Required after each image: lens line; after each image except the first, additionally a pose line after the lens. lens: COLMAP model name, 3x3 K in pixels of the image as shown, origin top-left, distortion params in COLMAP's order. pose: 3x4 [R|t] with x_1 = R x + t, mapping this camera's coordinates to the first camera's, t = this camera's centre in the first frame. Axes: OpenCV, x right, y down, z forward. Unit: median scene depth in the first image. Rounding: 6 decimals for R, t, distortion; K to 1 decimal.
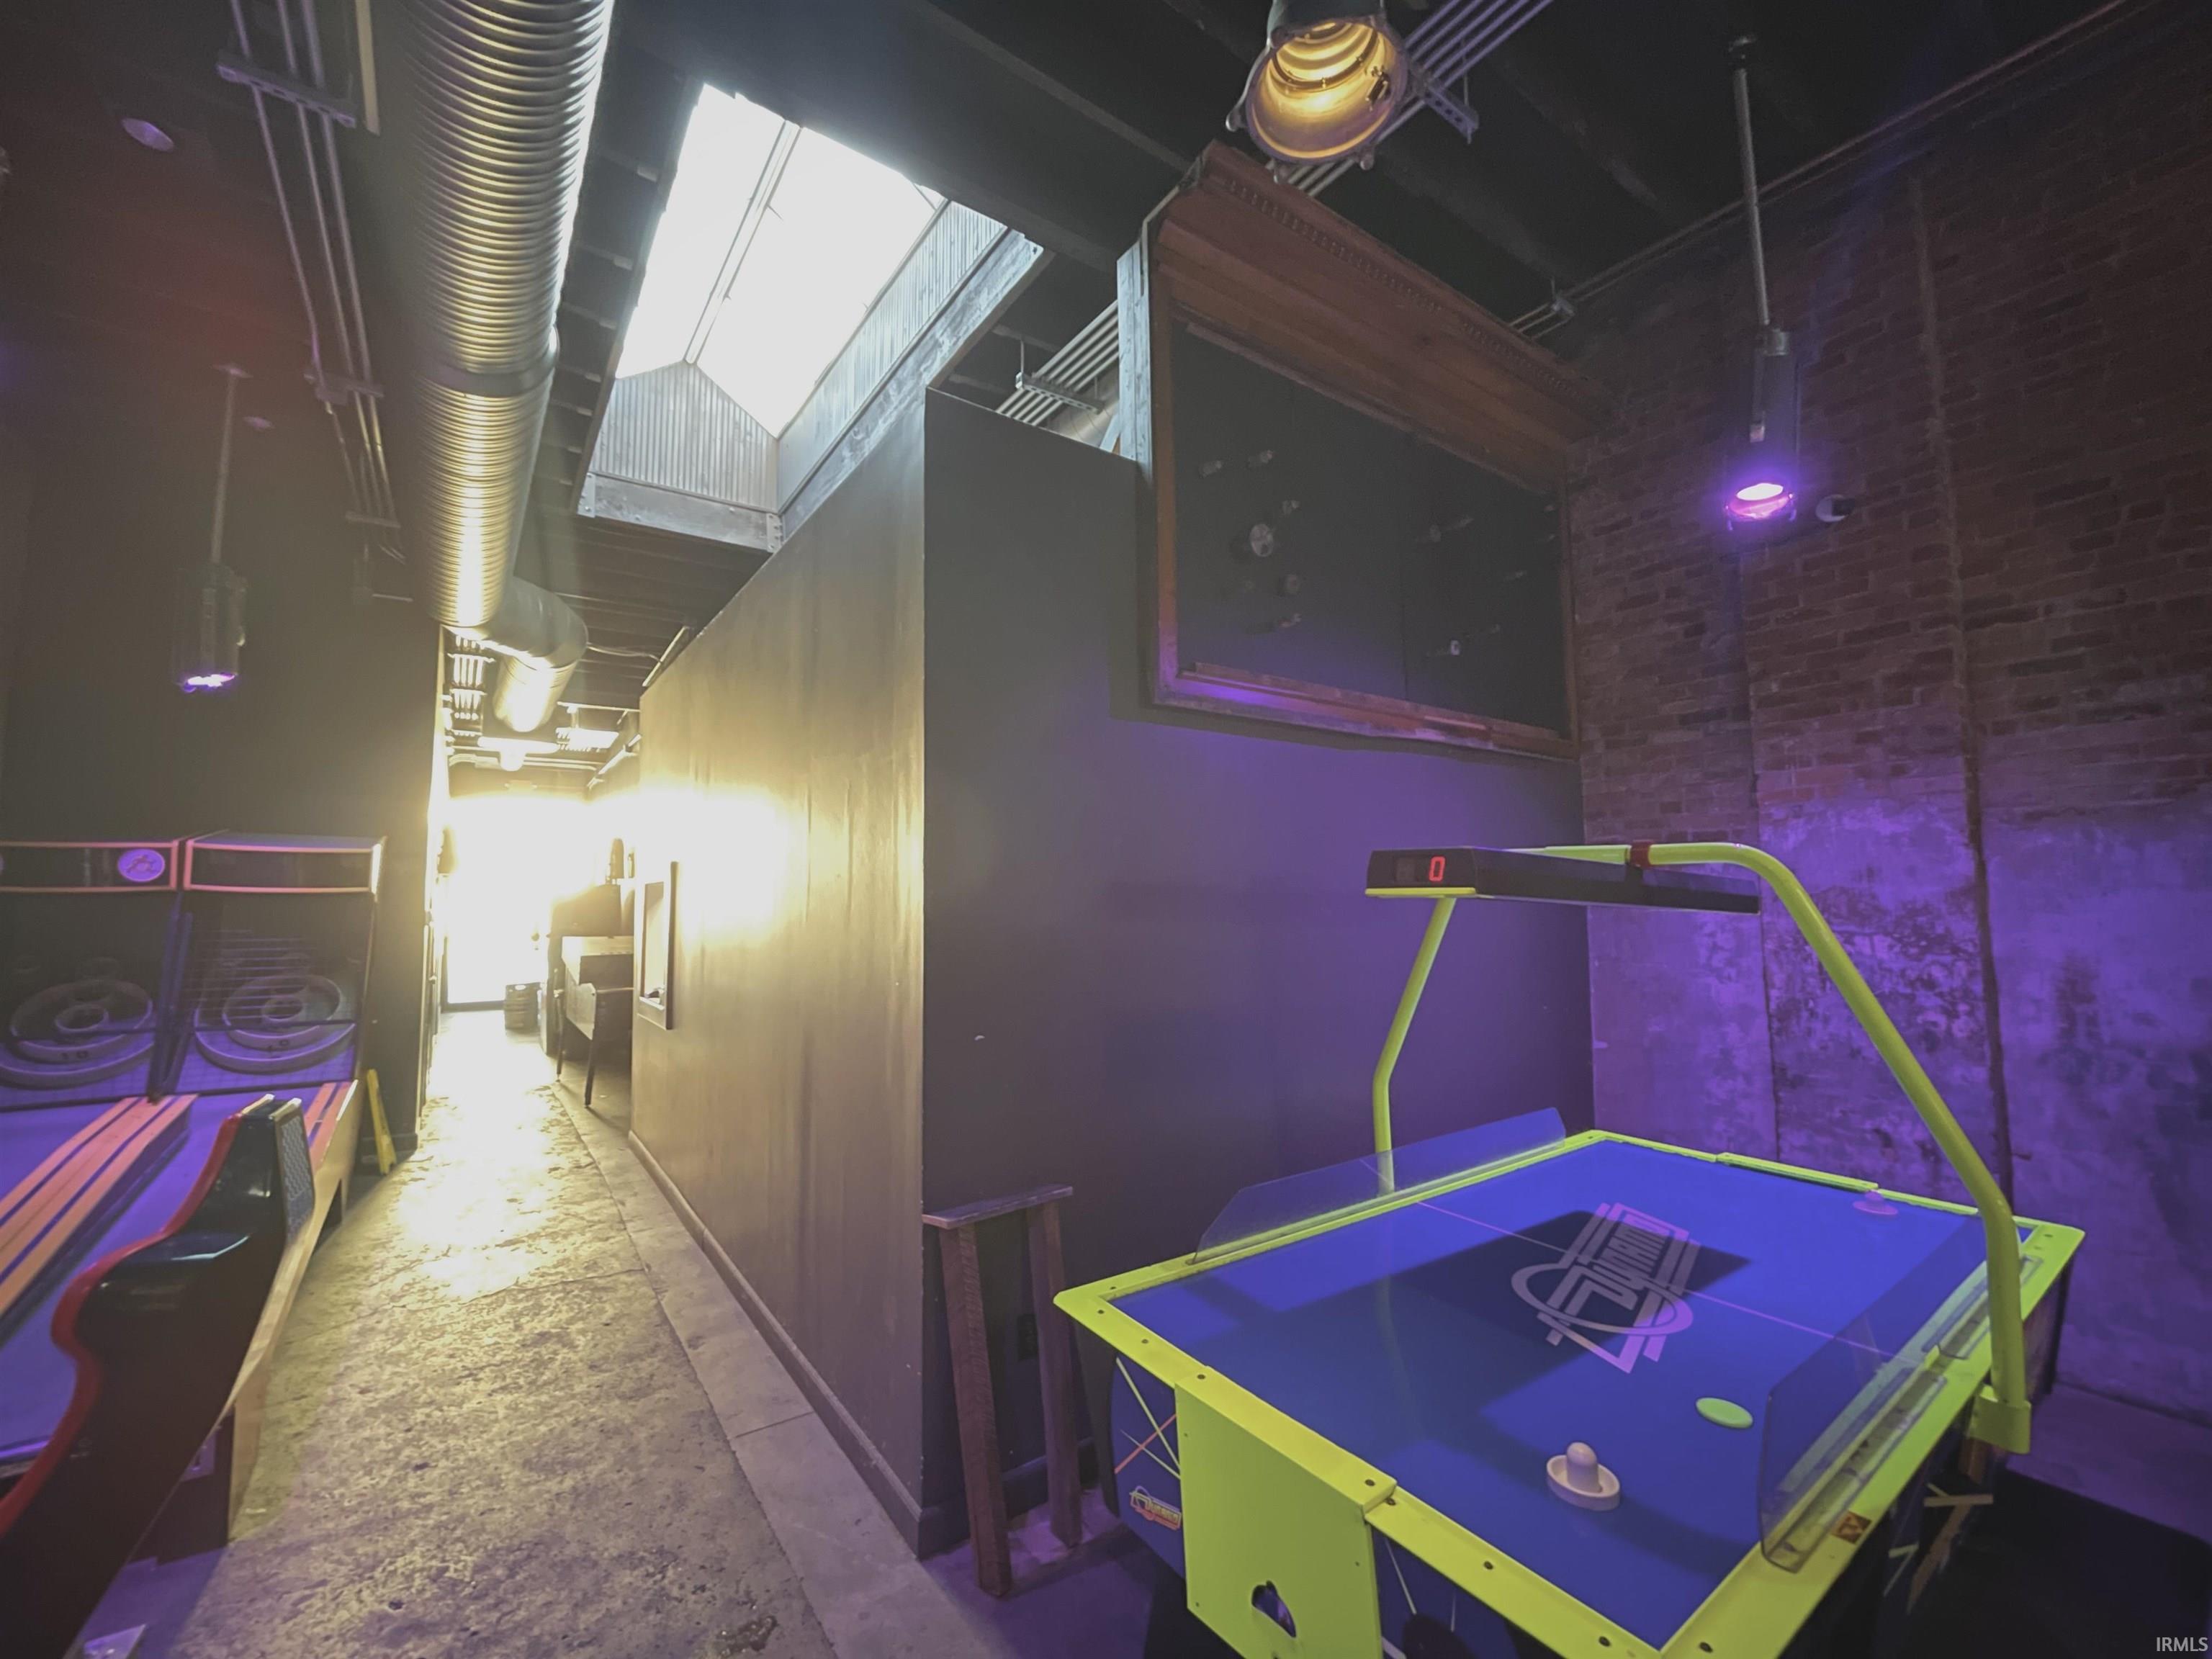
lens RADIAL K [[927.9, 0, 1122.4], [0, 927.9, 831.8], [0, 0, 1]] dist [-0.006765, 0.003251]
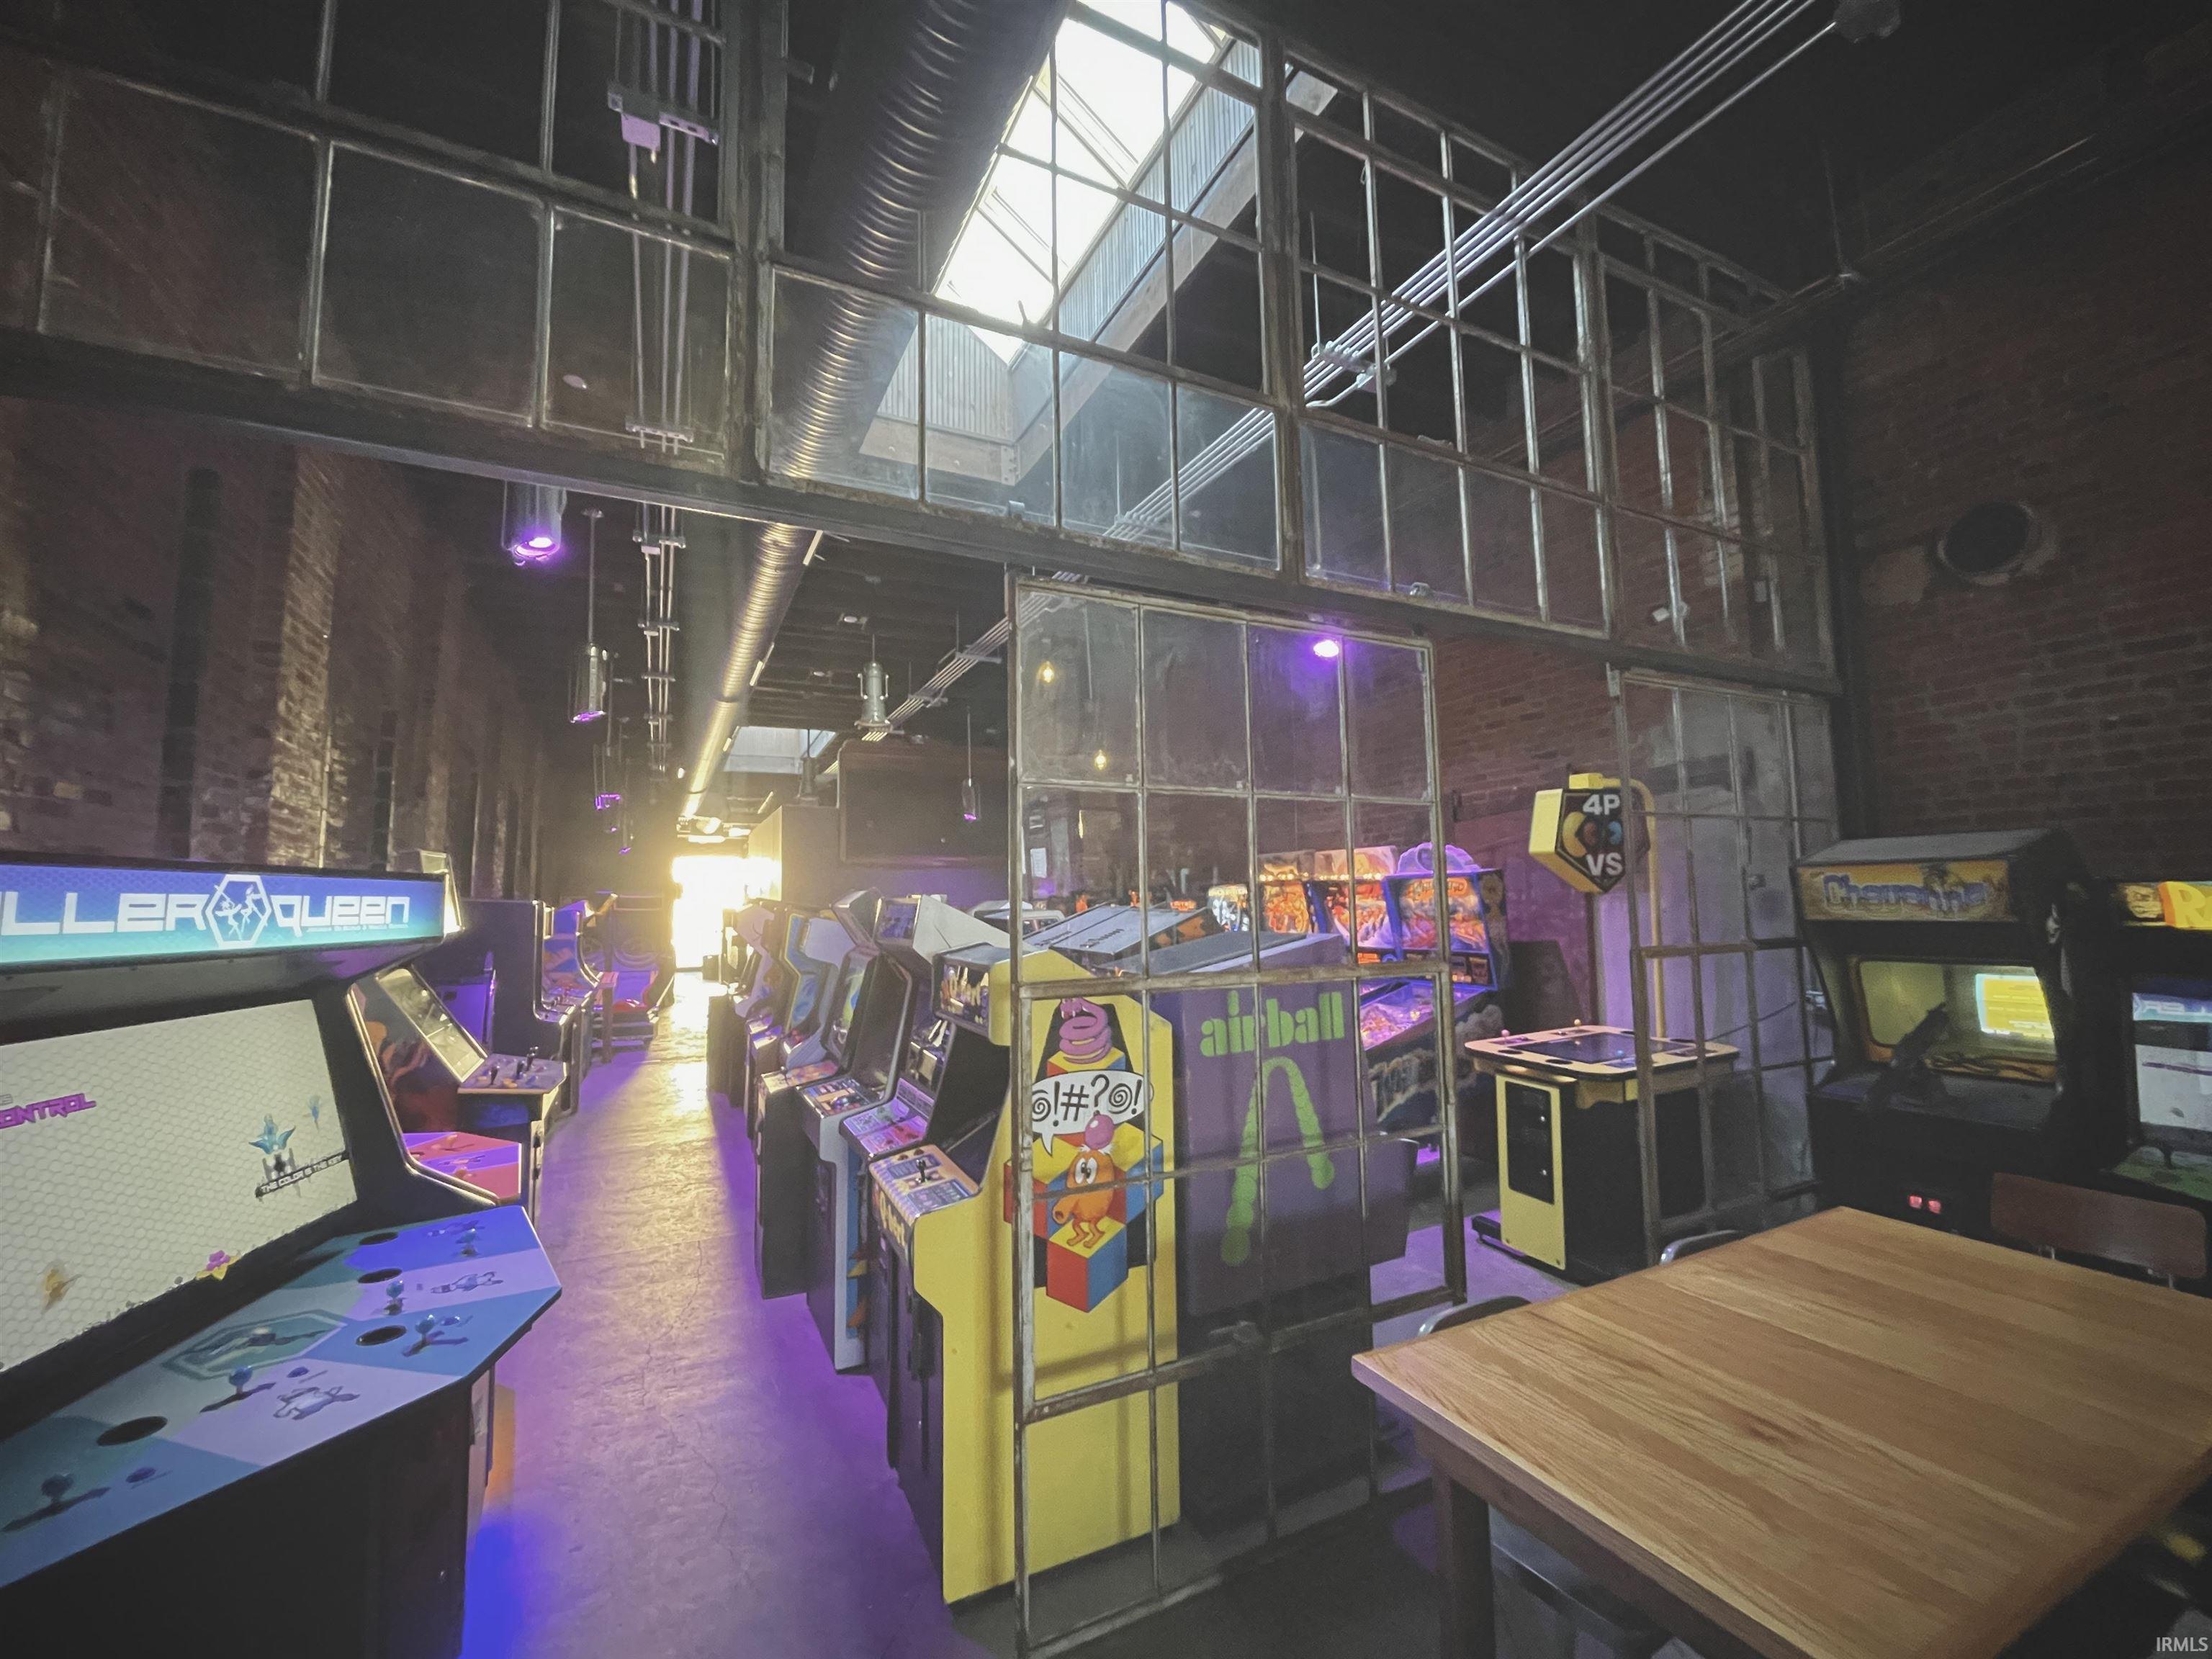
lens RADIAL K [[927.9, 0, 1112.5], [0, 927.9, 841.4], [0, 0, 1]] dist [-0.006765, 0.003251]
pose [[0.985863, -0.019916, -0.166365, 1.755587], [0.020382, 0.999792, 0.001091, -0.202683], [0.166308, -0.004466, 0.986064, -2.667374]]
